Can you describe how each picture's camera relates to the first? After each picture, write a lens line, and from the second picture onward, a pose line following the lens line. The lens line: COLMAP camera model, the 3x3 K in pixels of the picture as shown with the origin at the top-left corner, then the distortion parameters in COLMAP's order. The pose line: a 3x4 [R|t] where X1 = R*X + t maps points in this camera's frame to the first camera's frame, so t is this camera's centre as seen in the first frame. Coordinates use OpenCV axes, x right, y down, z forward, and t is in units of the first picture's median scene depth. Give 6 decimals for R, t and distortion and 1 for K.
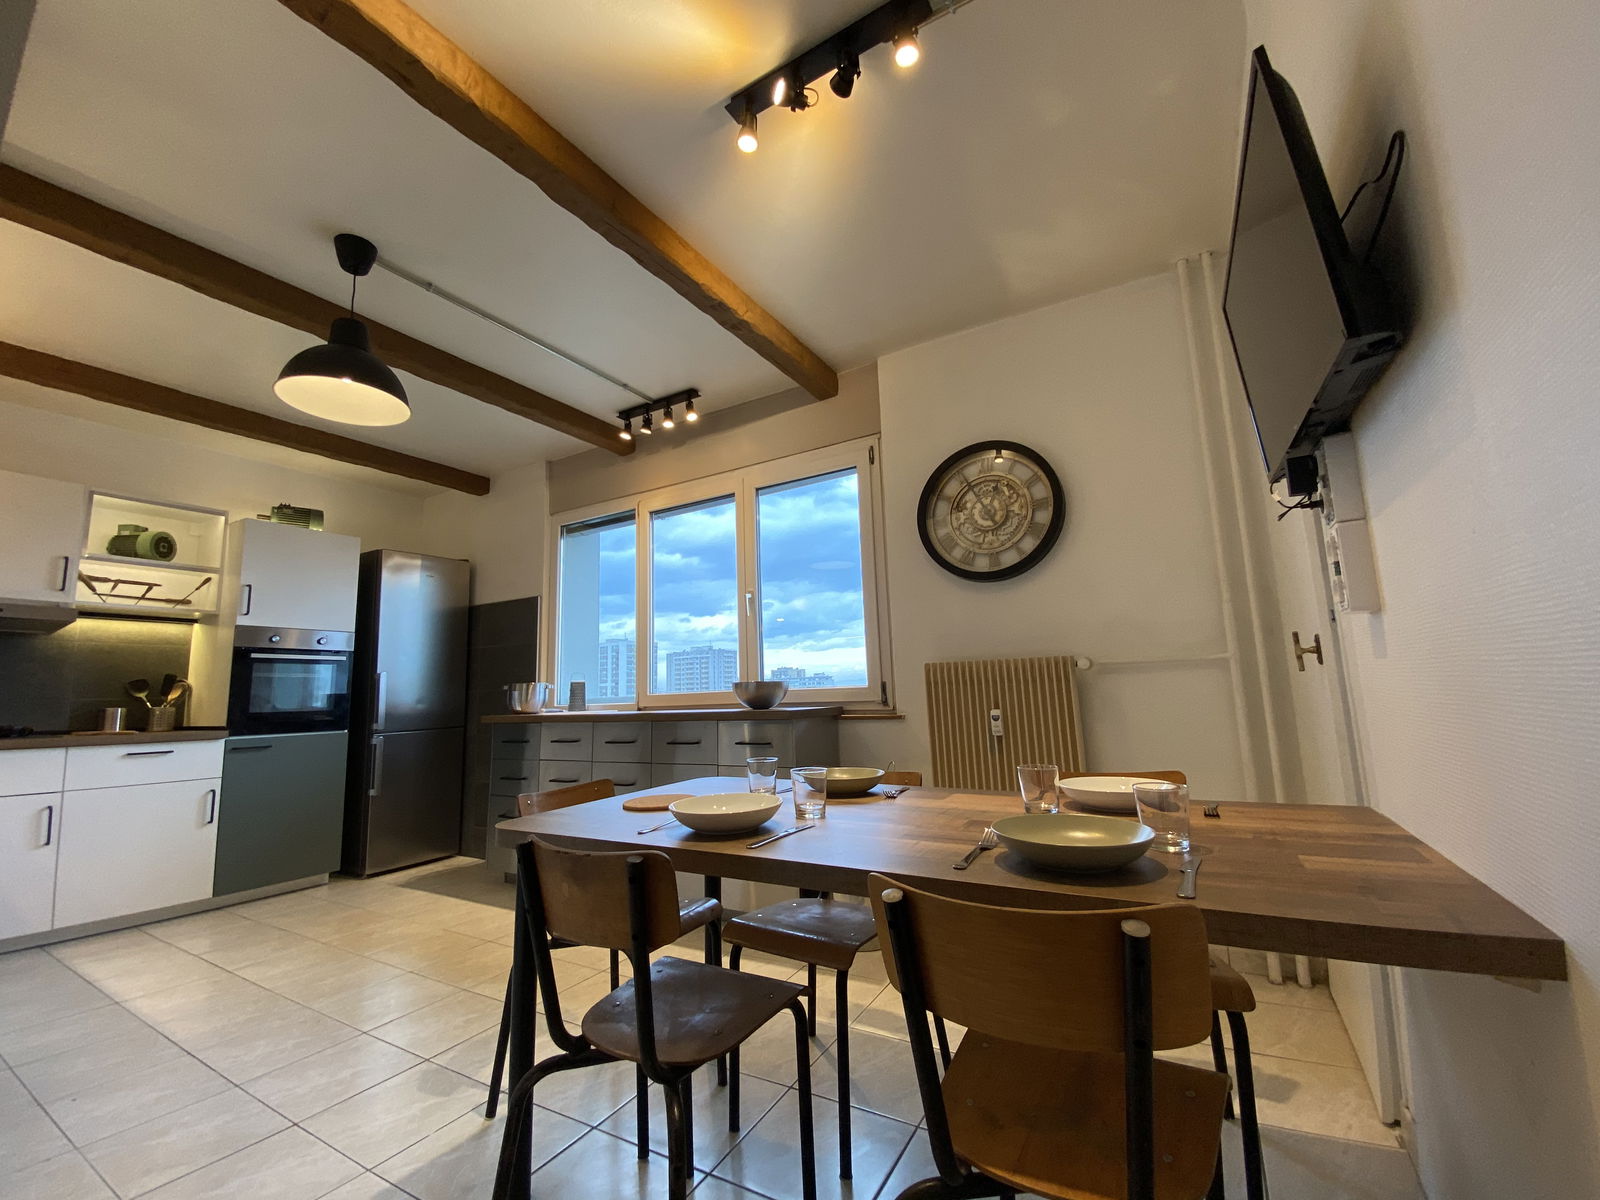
lens RADIAL K [[651.1, 0, 799.6], [0, 651.1, 595.3], [0, 0, 1]] dist [0.009694, -0.015368]
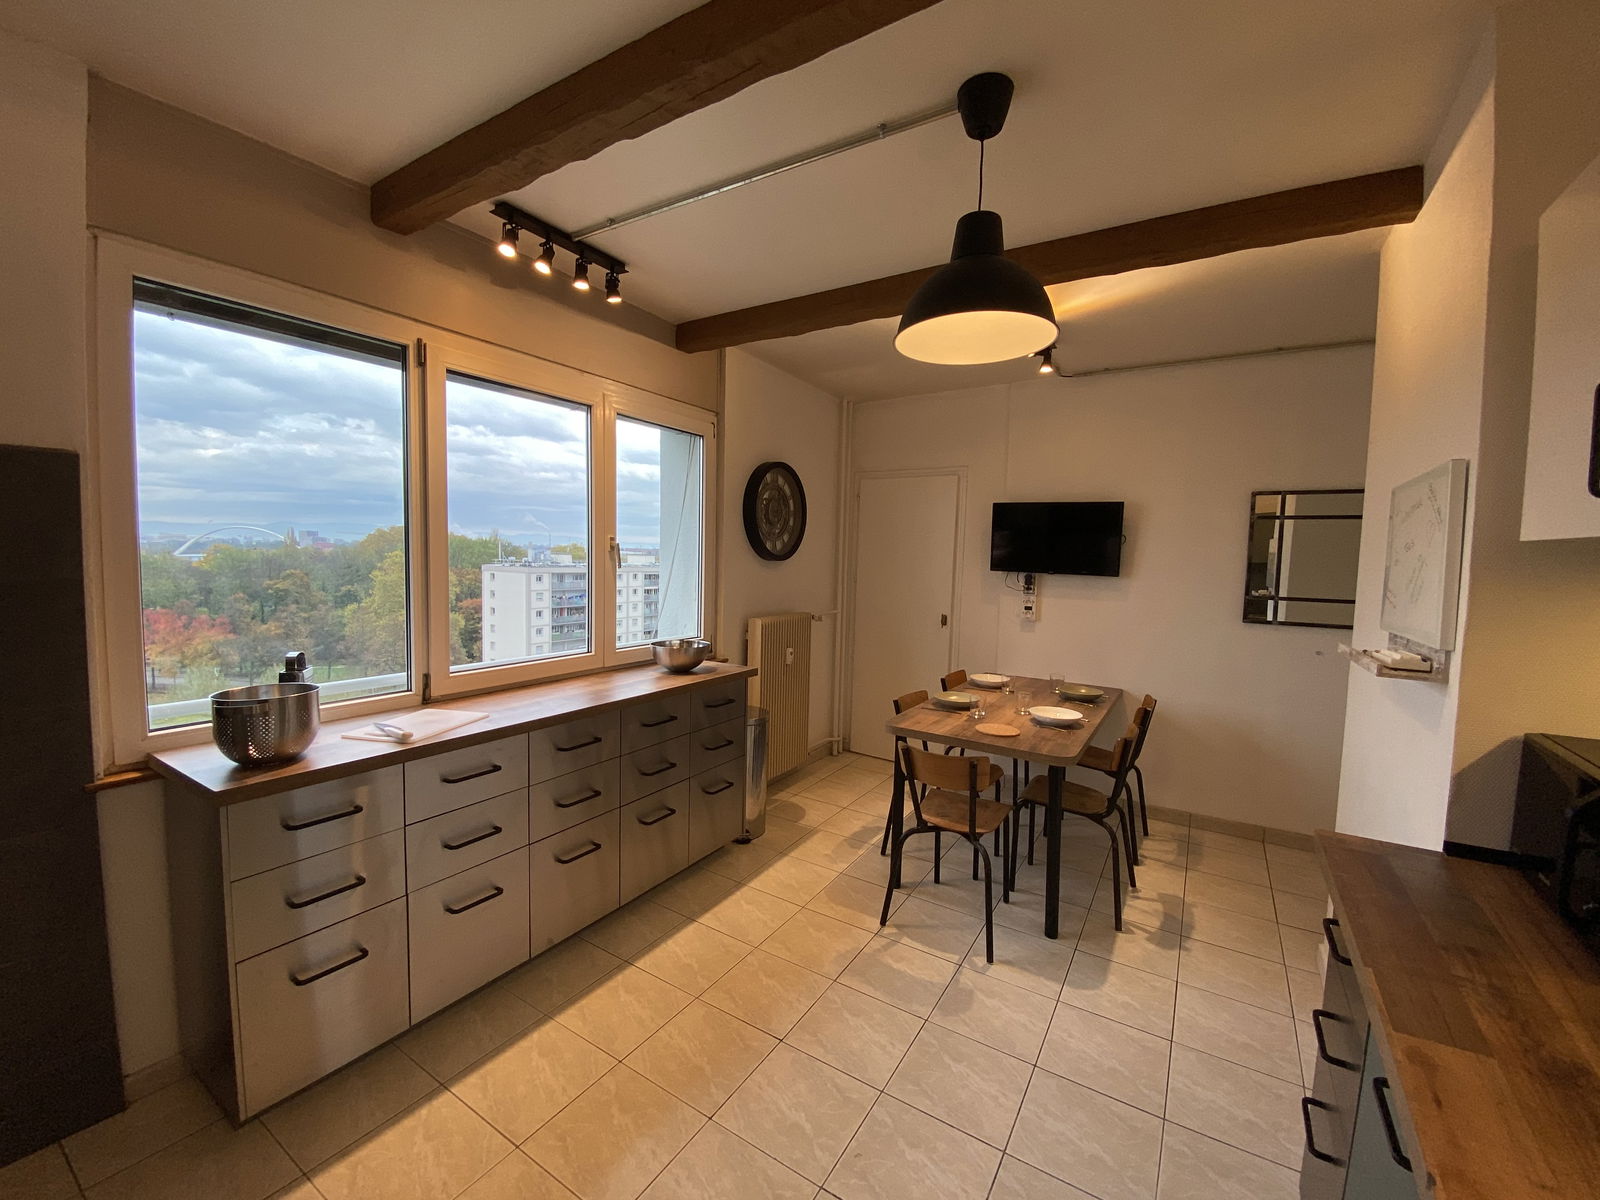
lens RADIAL K [[651.1, 0, 800.9], [0, 651.1, 603.3], [0, 0, 1]] dist [0.009694, -0.015368]
pose [[0.025467, -0.044511, 0.998684, -0.905582], [-0.162215, 0.985584, 0.048063, -0.004647], [-0.986427, -0.163226, 0.017879, 0.715779]]
